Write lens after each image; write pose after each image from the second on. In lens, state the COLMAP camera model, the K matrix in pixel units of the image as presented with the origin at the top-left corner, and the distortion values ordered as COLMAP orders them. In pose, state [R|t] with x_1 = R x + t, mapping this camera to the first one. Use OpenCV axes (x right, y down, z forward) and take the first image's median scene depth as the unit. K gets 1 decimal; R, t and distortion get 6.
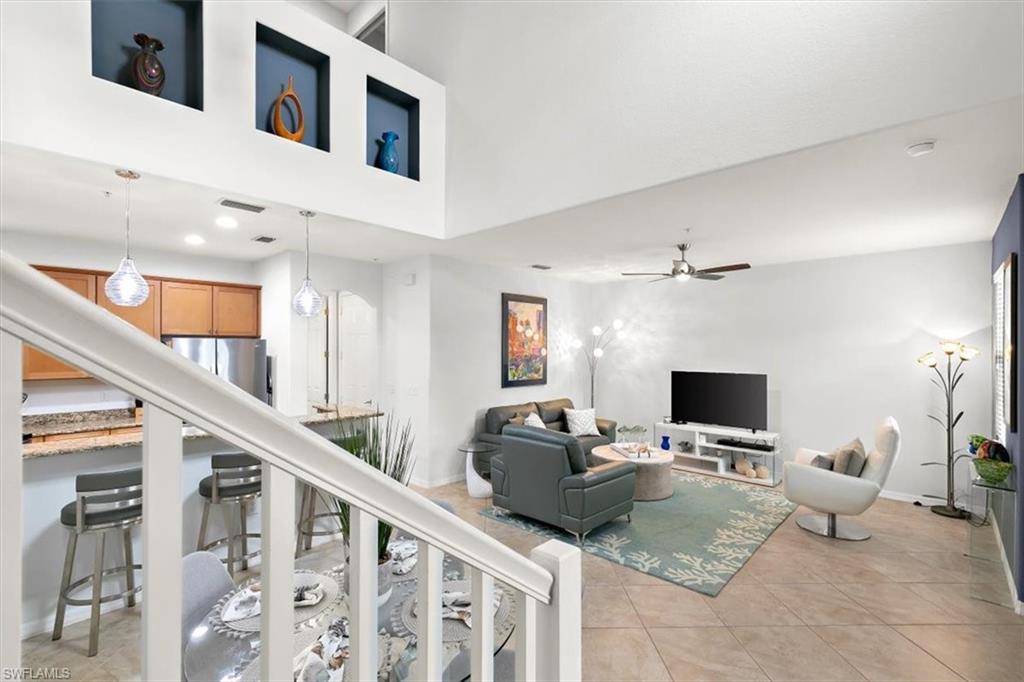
lens RADIAL K [[464.1, 0, 513.1], [0, 464.1, 348.0], [0, 0, 1]] dist [0.000412, -0.000008]
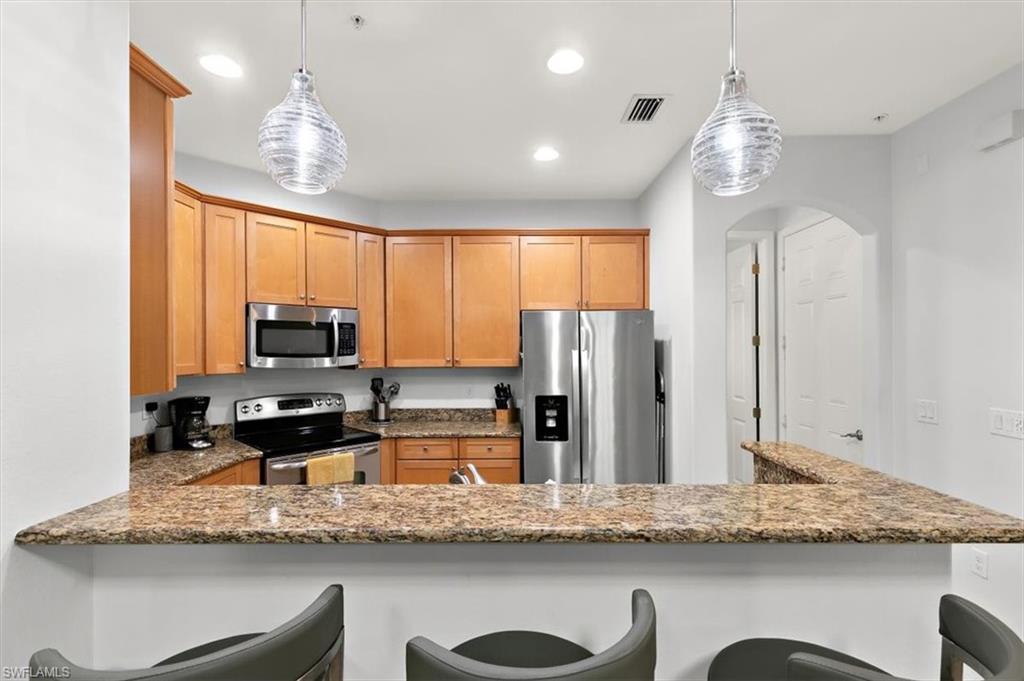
lens RADIAL K [[474.9, 0, 510.4], [0, 474.9, 347.0], [0, 0, 1]] dist [0.009324, 0.000092]
pose [[0.673905, -0.007113, -0.738784, -0.207236], [0.004544, 0.999975, -0.005483, 0.029261], [0.738804, 0.000338, 0.673920, 0.452749]]
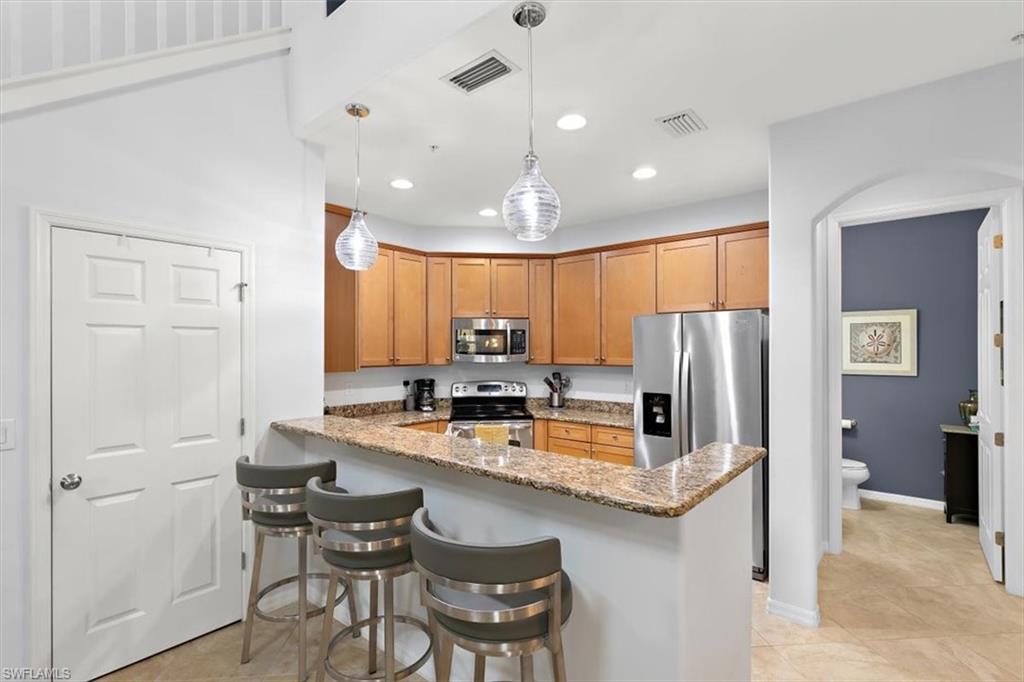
lens RADIAL K [[474.9, 0, 510.4], [0, 474.9, 347.5], [0, 0, 1]] dist [0.009324, 0.000092]
pose [[0.047958, -0.005124, -0.998836, 0.016086], [-0.000572, 0.999987, -0.005157, 0.028943], [0.998849, 0.000819, 0.047955, 0.662025]]
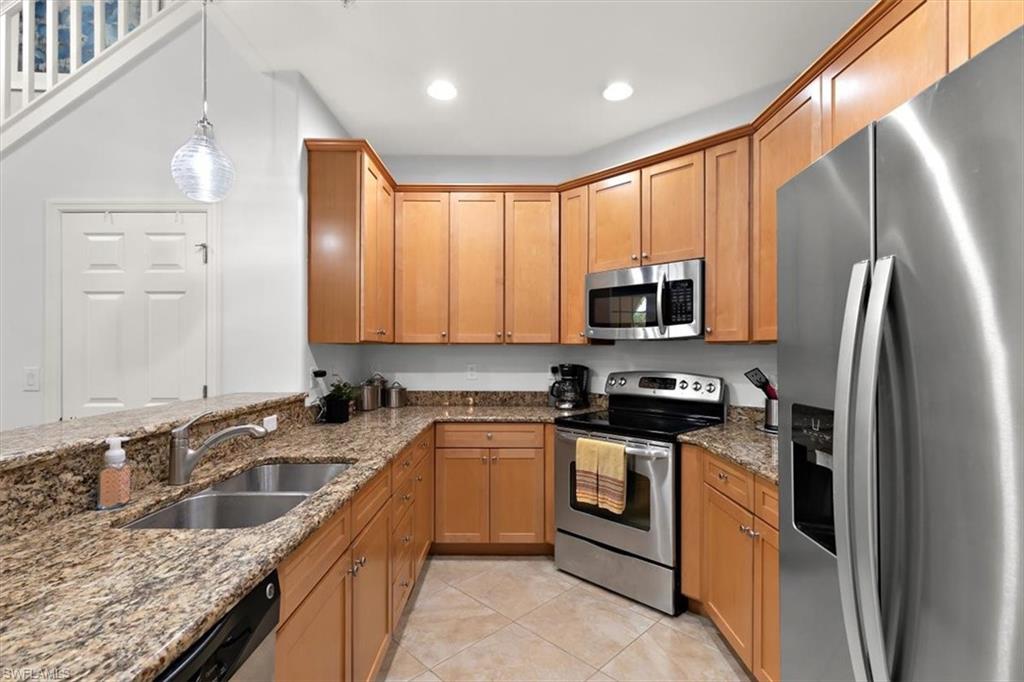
lens RADIAL K [[474.9, 0, 510.4], [0, 474.9, 347.5], [0, 0, 1]] dist [0.009324, 0.000092]
pose [[-0.738099, -0.004722, -0.674676, -0.376010], [-0.002953, 0.999989, -0.003768, 0.061676], [0.674686, -0.000789, -0.738104, 0.949566]]
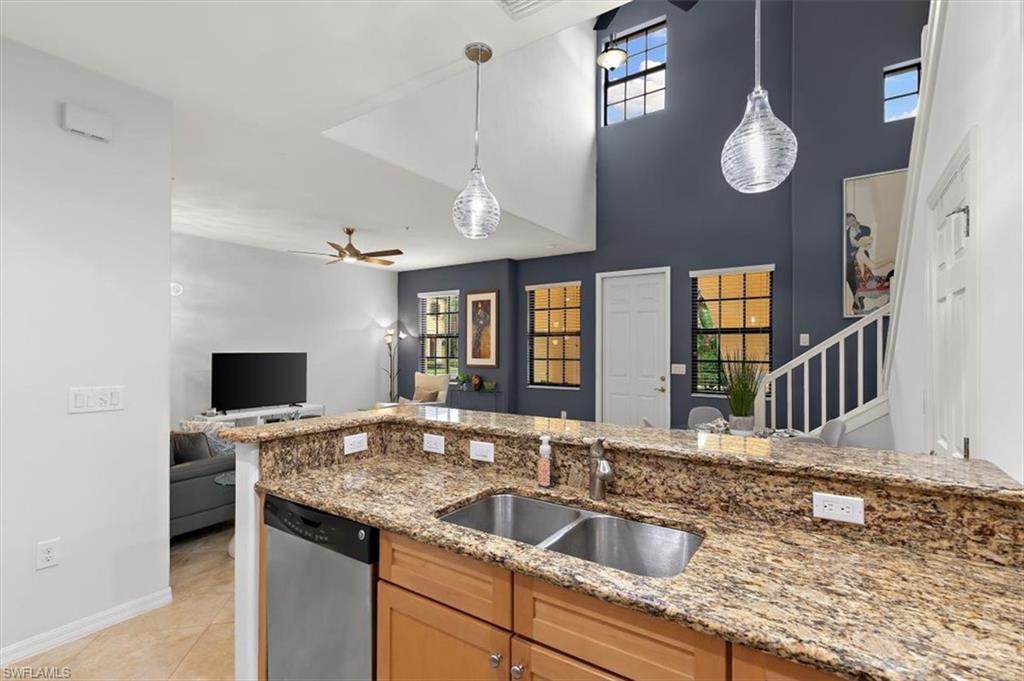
lens RADIAL K [[474.9, 0, 510.4], [0, 474.9, 347.0], [0, 0, 1]] dist [0.009324, 0.000092]
pose [[-0.152624, -0.000709, 0.988284, -0.702504], [-0.001340, 0.999999, 0.000510, 0.044608], [-0.988283, -0.001247, -0.152625, 0.722795]]
